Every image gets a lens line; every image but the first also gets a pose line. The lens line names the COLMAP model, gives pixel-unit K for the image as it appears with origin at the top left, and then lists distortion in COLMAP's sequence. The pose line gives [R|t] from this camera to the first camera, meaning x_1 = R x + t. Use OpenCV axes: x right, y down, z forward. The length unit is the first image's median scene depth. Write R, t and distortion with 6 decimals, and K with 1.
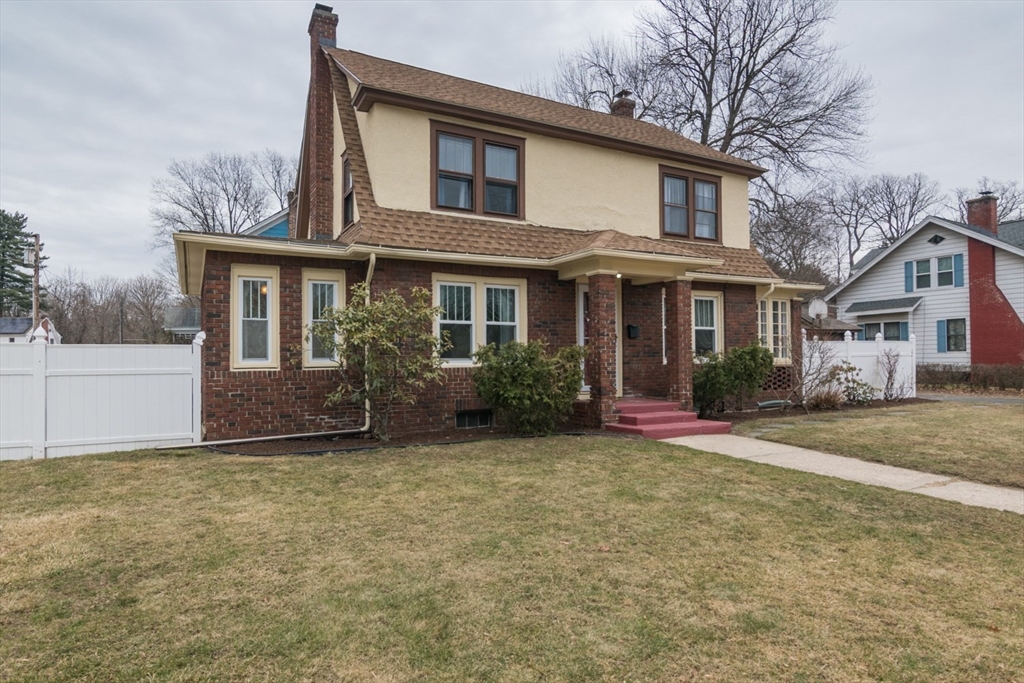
lens RADIAL K [[565.2, 0, 513.9], [0, 565.2, 346.3], [0, 0, 1]] dist [-0.005142, -0.003541]
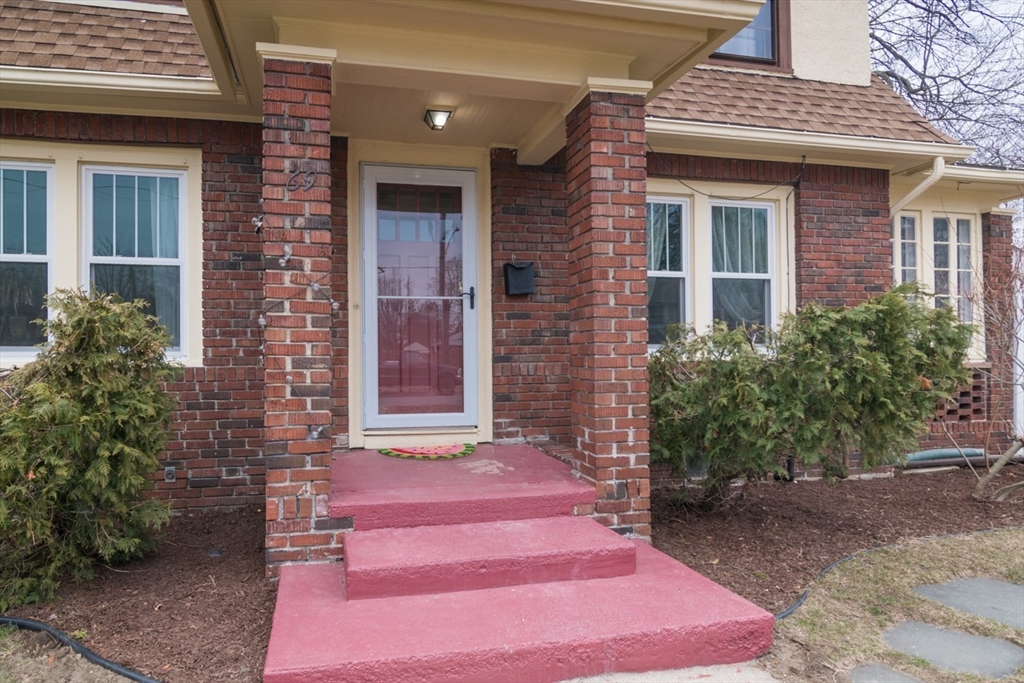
lens RADIAL K [[427.7, 0, 511.6], [0, 427.7, 350.8], [0, 0, 1]] dist [-0.005391, -0.000170]
pose [[0.954127, -0.001711, -0.299397, 0.295478], [0.006597, 0.999861, 0.015310, 0.019023], [0.299329, -0.016583, 0.954006, 0.707579]]
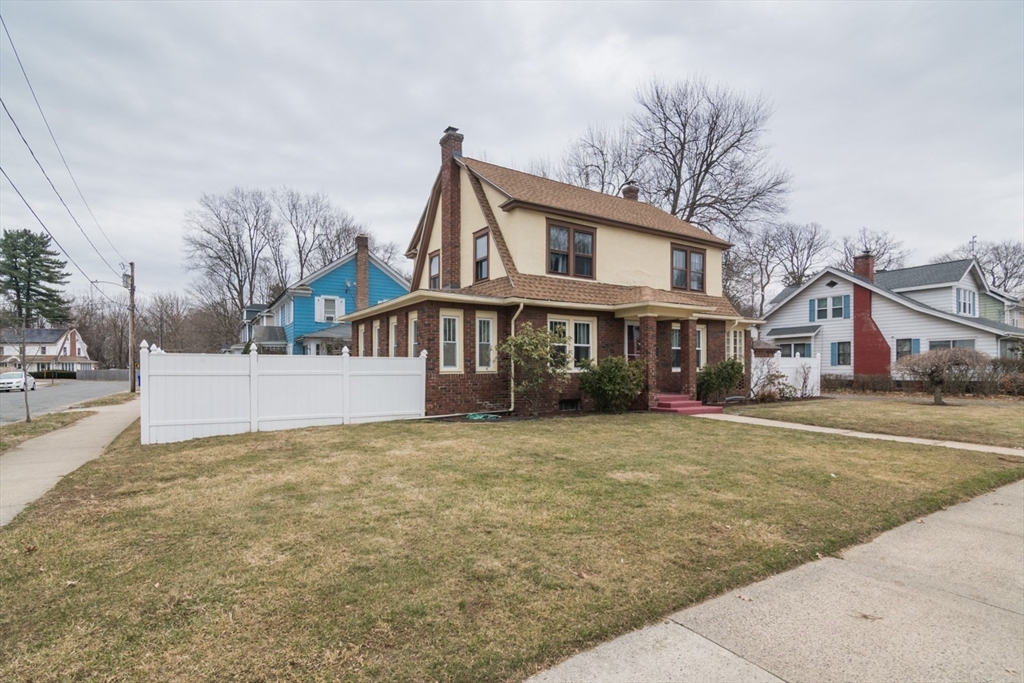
lens RADIAL K [[512.1, 0, 505.3], [0, 512.1, 367.9], [0, 0, 1]] dist [-0.003111, -0.006098]
pose [[0.995849, 0.006903, 0.090756, -0.328054], [-0.008672, 0.999780, 0.019116, -0.002111], [-0.090604, -0.019823, 0.995690, -0.369188]]
